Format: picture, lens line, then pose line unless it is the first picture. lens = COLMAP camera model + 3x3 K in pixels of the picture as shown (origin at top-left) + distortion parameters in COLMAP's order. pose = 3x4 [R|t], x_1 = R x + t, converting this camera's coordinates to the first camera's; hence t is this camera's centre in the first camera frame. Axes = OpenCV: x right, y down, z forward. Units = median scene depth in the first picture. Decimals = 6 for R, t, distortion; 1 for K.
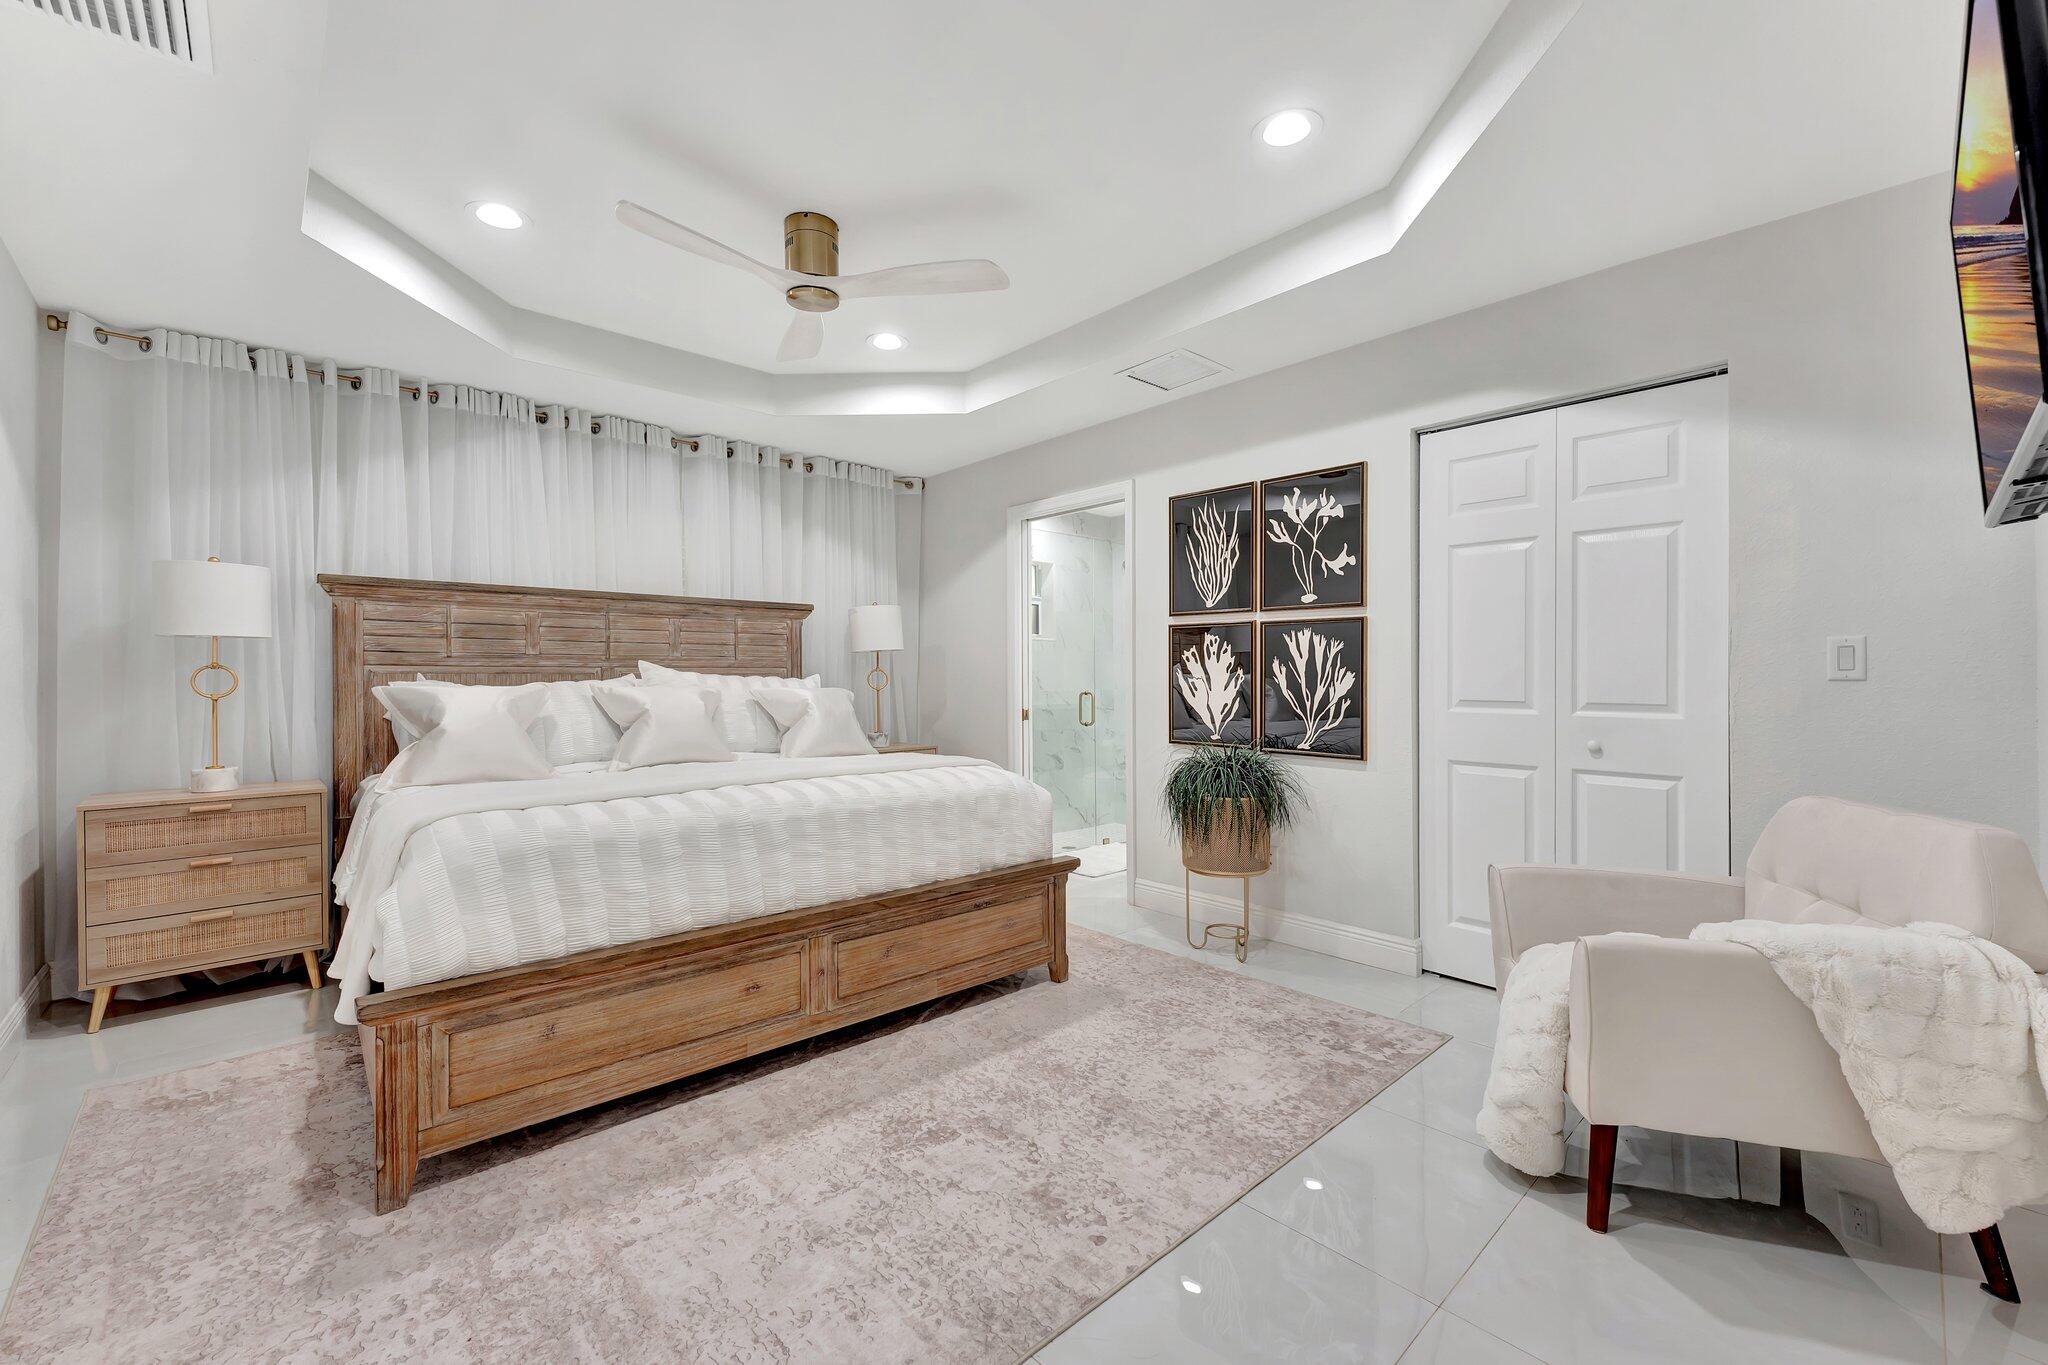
lens RADIAL K [[833.0, 0, 1020.7], [0, 833.0, 667.2], [0, 0, 1]] dist [-0.002394, -0.000175]
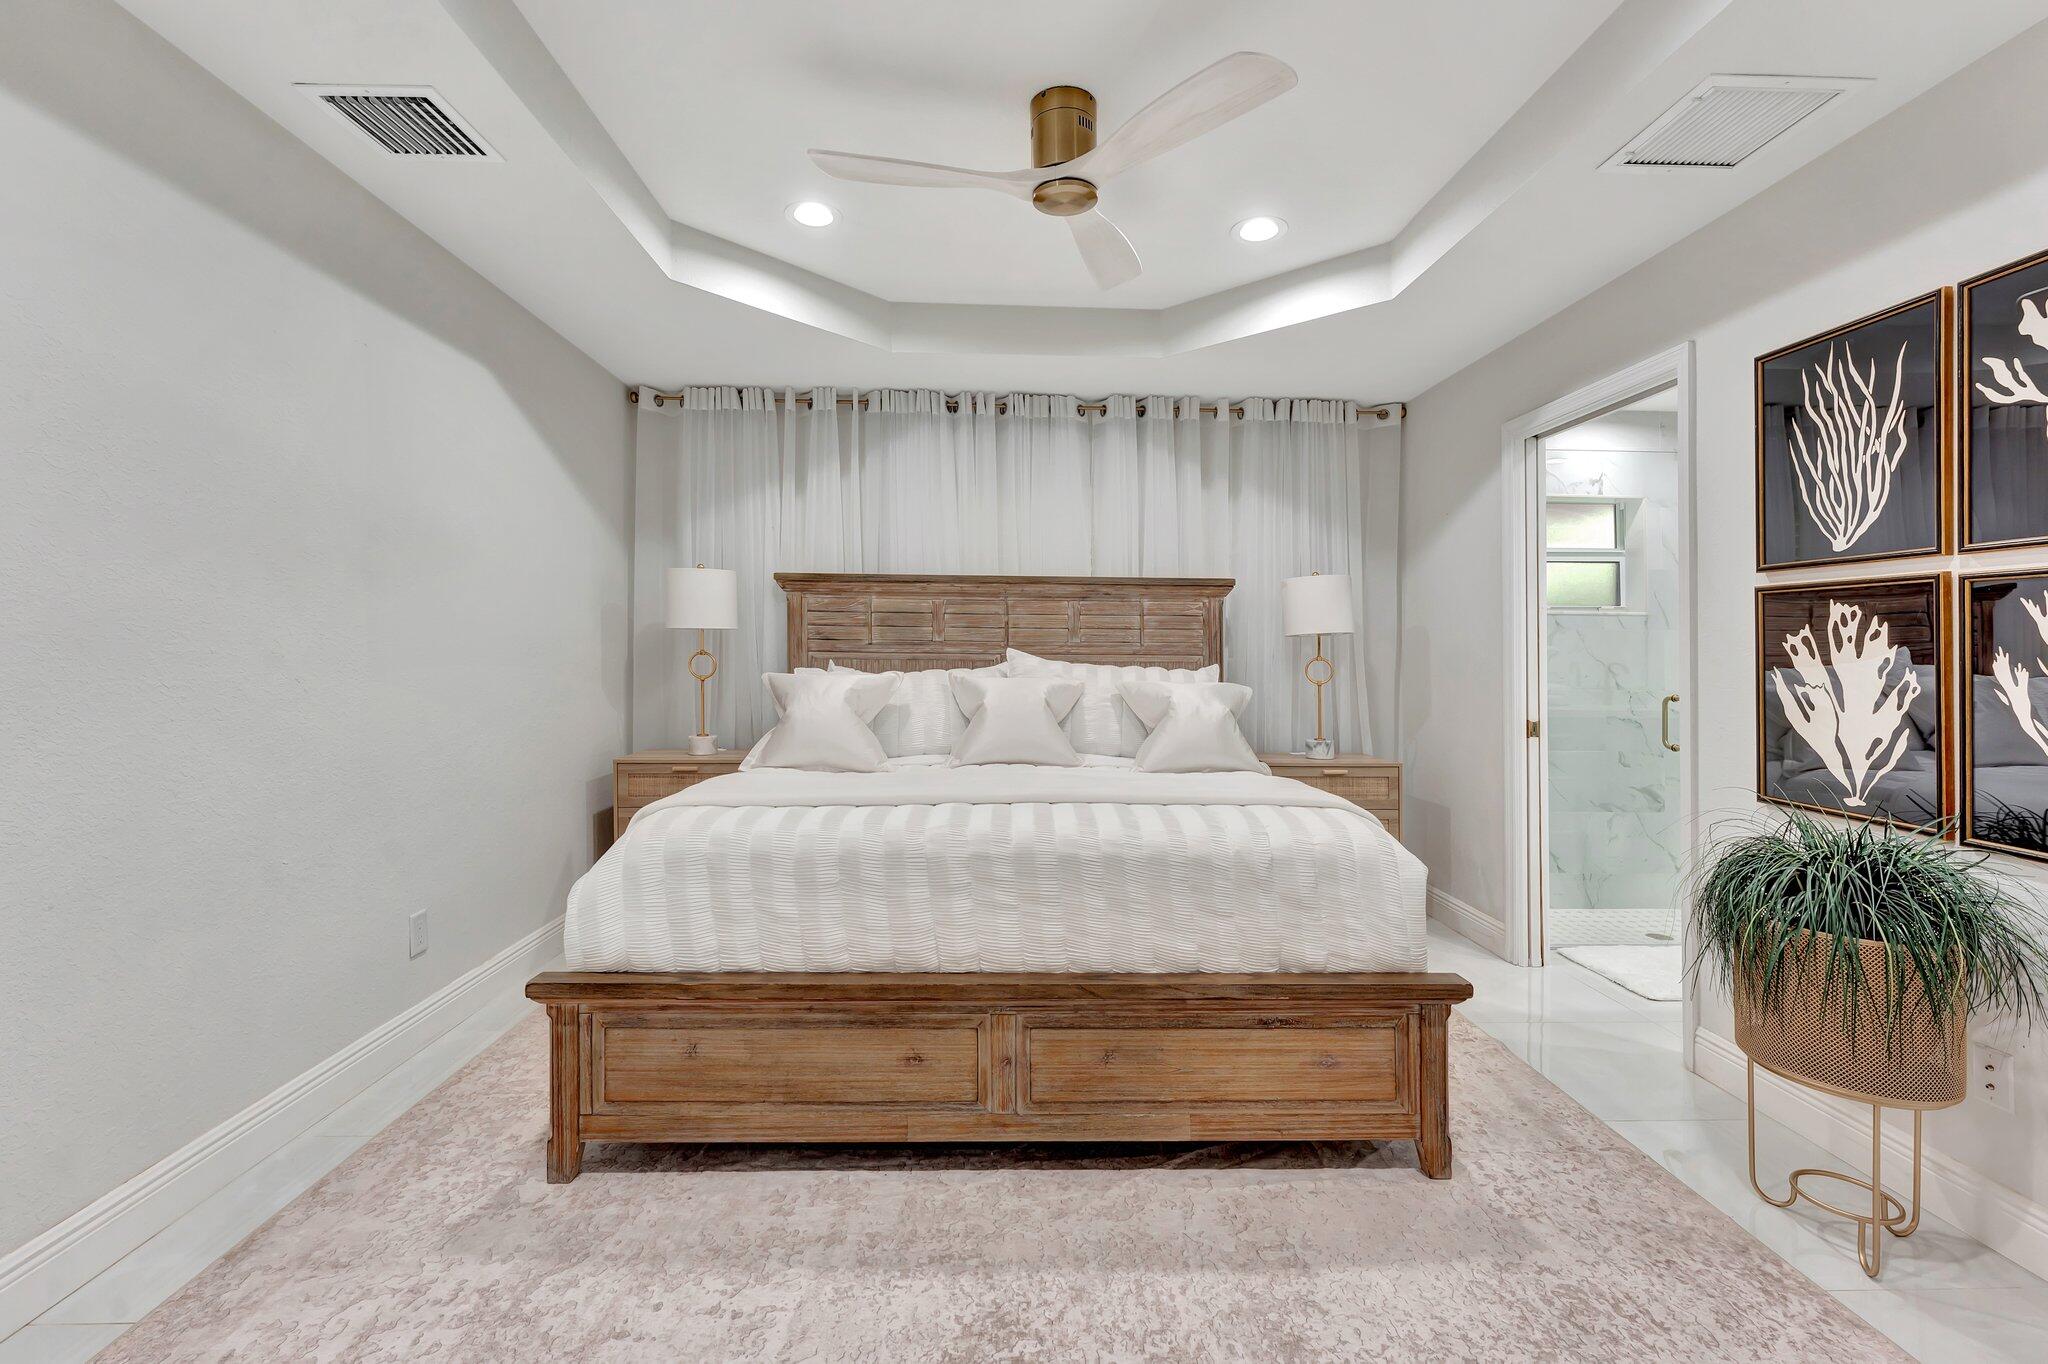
lens RADIAL K [[885.1, 0, 1026.7], [0, 885.1, 641.1], [0, 0, 1]] dist [-0.001660, 0.000795]
pose [[0.764022, -0.000156, -0.645190, 0.209097], [-0.002300, 0.999993, -0.002966, -0.013922], [0.645186, 0.003750, 0.764016, 0.265648]]
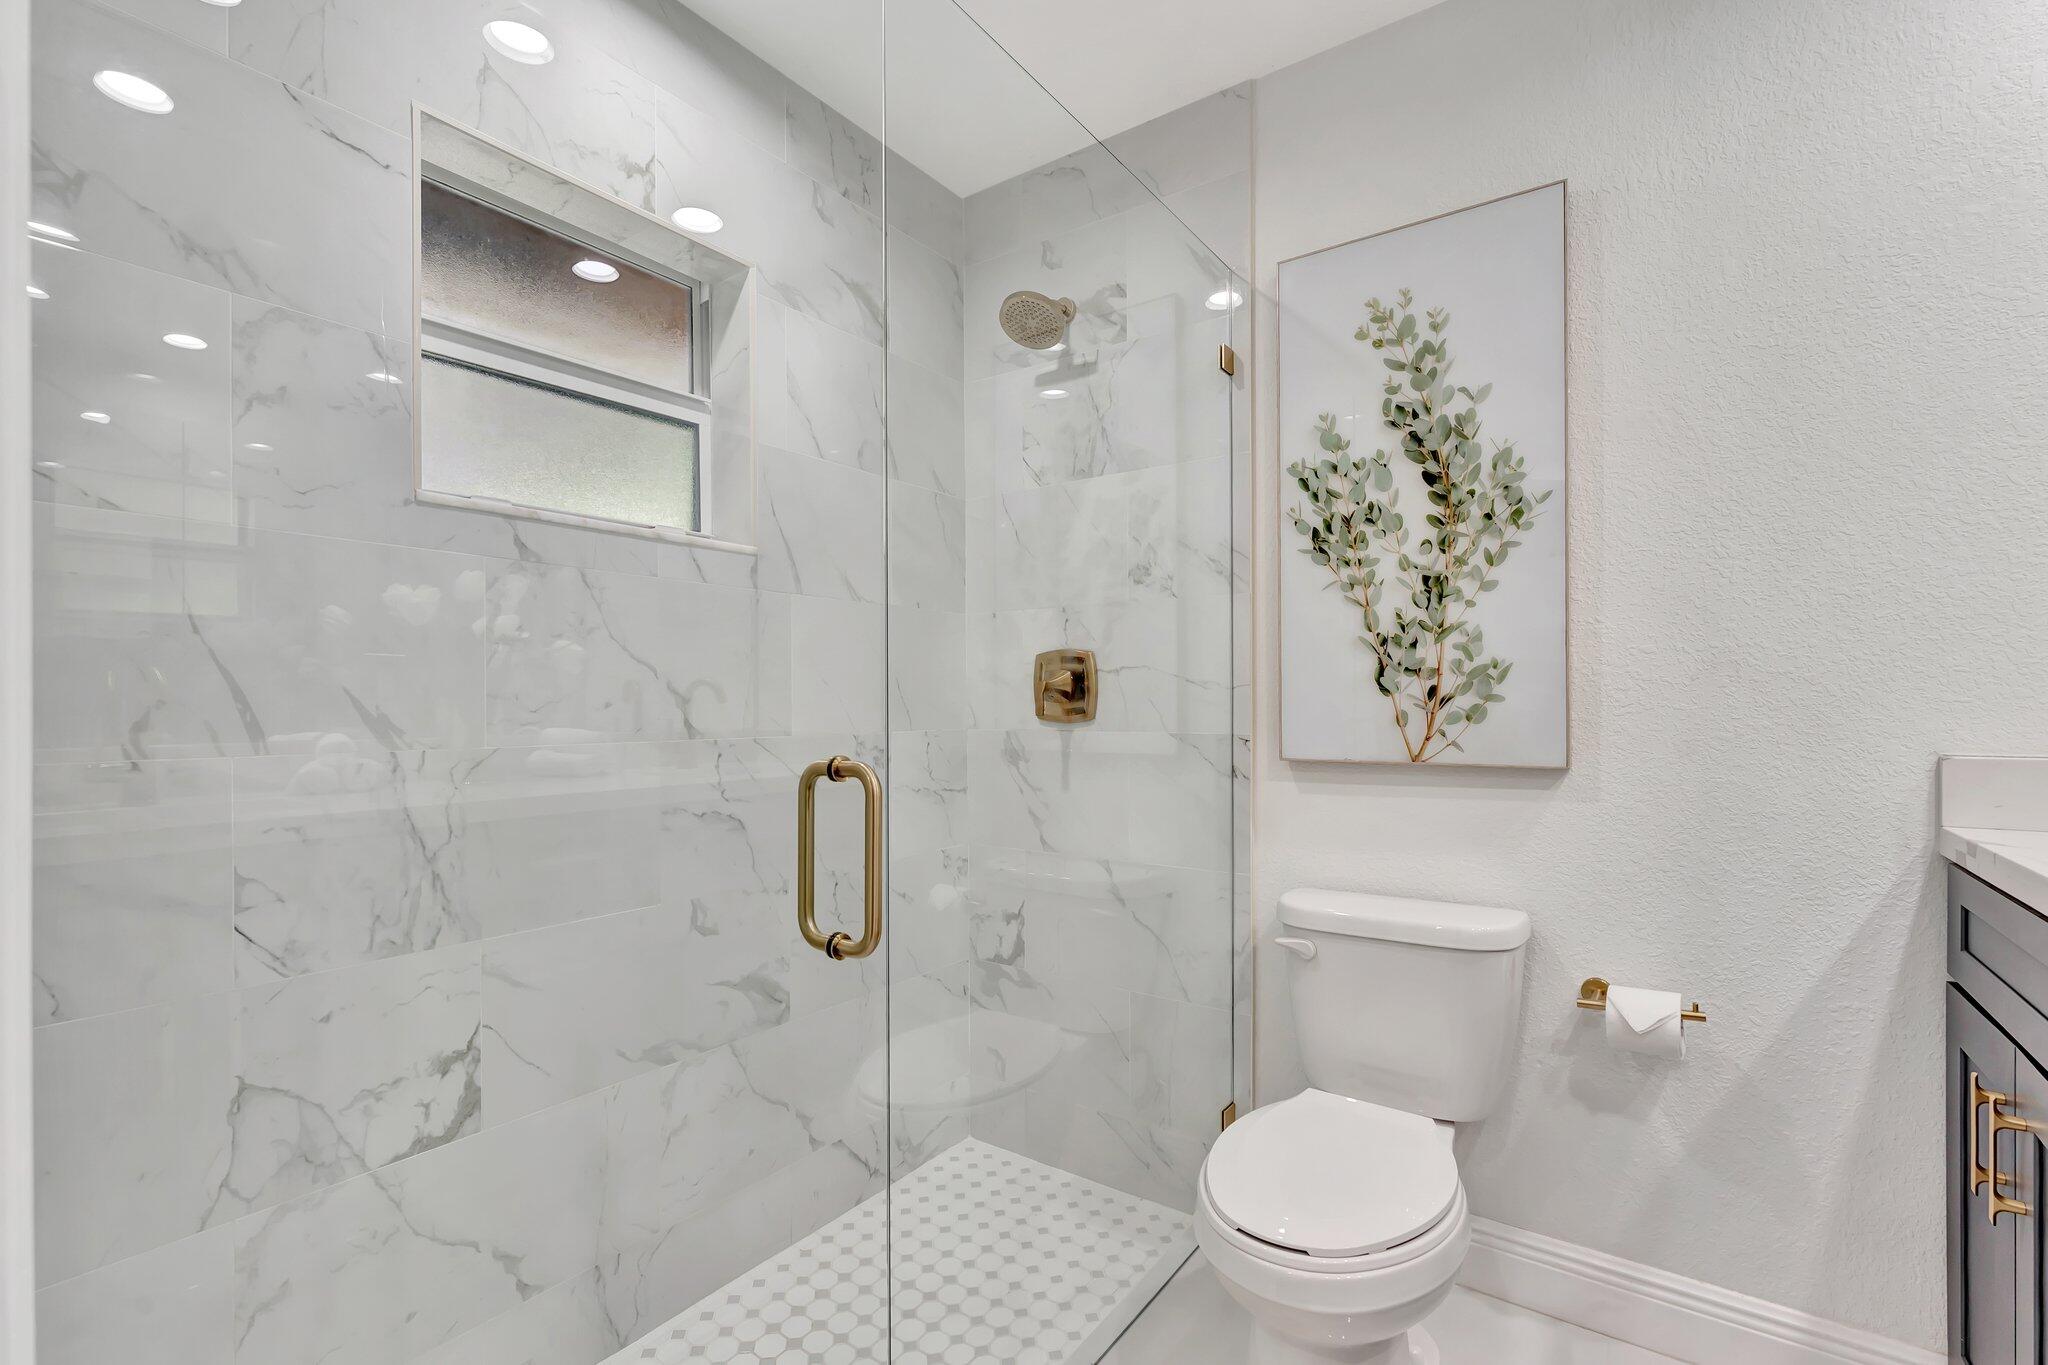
lens RADIAL K [[901.6, 0, 1024.0], [0, 901.6, 682.5], [0, 0, 1]] dist [0.000030, 0.000006]
pose [[0.980422, 0.001568, 0.196903, 0.122430], [-0.000002, 0.999968, -0.007954, 0.023364], [-0.196910, 0.007798, 0.980391, 1.238013]]
